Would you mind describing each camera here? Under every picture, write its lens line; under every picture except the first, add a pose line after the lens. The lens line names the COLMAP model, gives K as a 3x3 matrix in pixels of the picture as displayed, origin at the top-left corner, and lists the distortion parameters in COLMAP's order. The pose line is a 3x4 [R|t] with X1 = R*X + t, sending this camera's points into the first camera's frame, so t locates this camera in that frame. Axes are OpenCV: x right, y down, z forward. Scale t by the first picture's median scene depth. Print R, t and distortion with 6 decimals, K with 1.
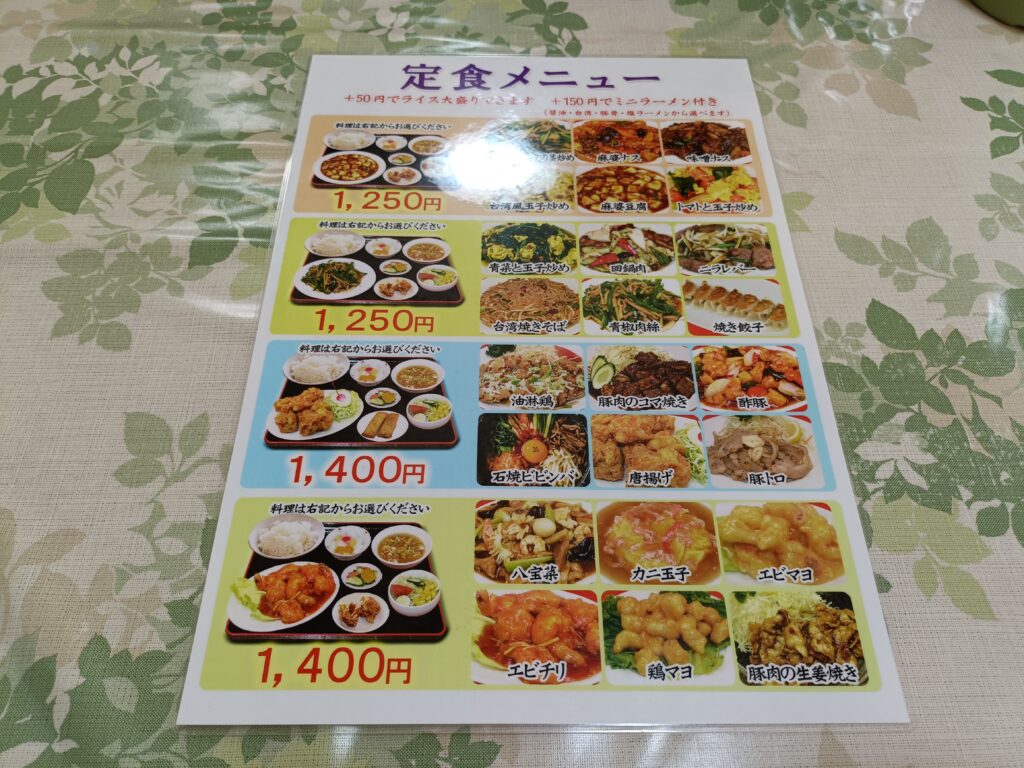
lens RADIAL K [[756.5, 0, 517.1], [0, 756.5, 376.9], [0, 0, 1]] dist [-0.002878, -0.008245]
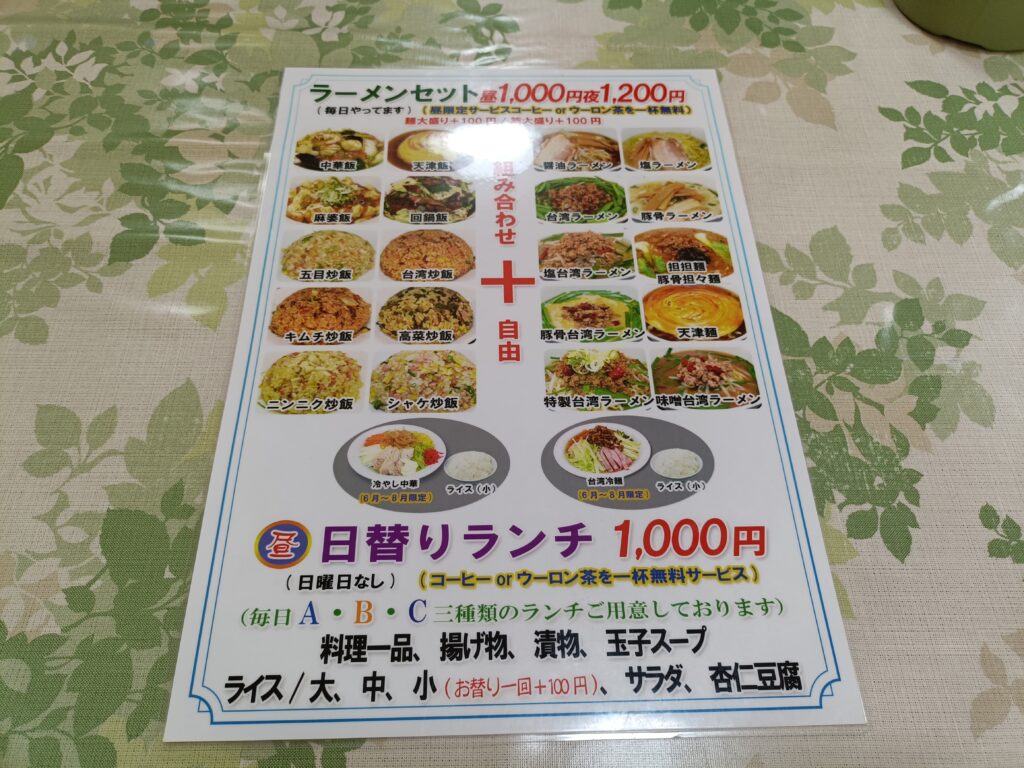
lens RADIAL K [[756.5, 0, 512.5], [0, 756.5, 386.5], [0, 0, 1]] dist [-0.002878, -0.008245]
pose [[0.999857, 0.016799, 0.002114, 0.103567], [-0.016843, 0.999596, 0.022905, -0.010178], [-0.001729, -0.022937, 0.999735, -0.025286]]
